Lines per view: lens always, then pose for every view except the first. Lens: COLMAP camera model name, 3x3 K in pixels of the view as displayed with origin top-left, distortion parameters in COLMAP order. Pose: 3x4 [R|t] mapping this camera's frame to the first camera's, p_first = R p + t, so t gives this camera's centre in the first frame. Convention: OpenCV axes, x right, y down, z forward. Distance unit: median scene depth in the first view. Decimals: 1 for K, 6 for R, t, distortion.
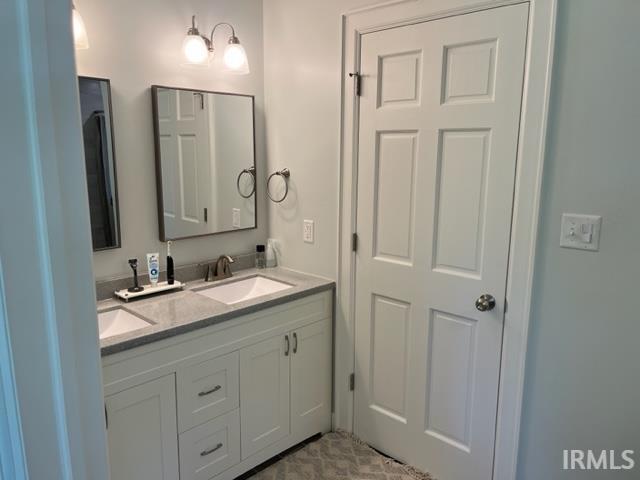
lens RADIAL K [[493.3, 0, 320.2], [0, 493.3, 240.4], [0, 0, 1]] dist [0.042228, -0.012994]
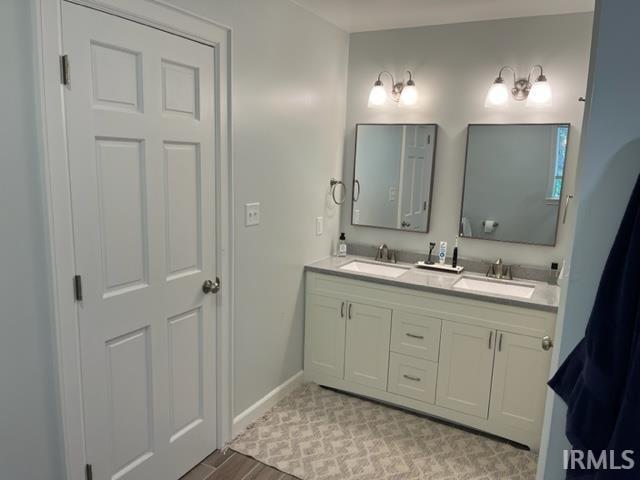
lens RADIAL K [[493.3, 0, 319.2], [0, 493.3, 240.7], [0, 0, 1]] dist [0.042228, -0.012994]
pose [[0.265464, 0.167604, -0.949441, 0.896532], [-0.209489, 0.971273, 0.112885, -0.061376], [0.941086, 0.168930, 0.292950, 0.243337]]
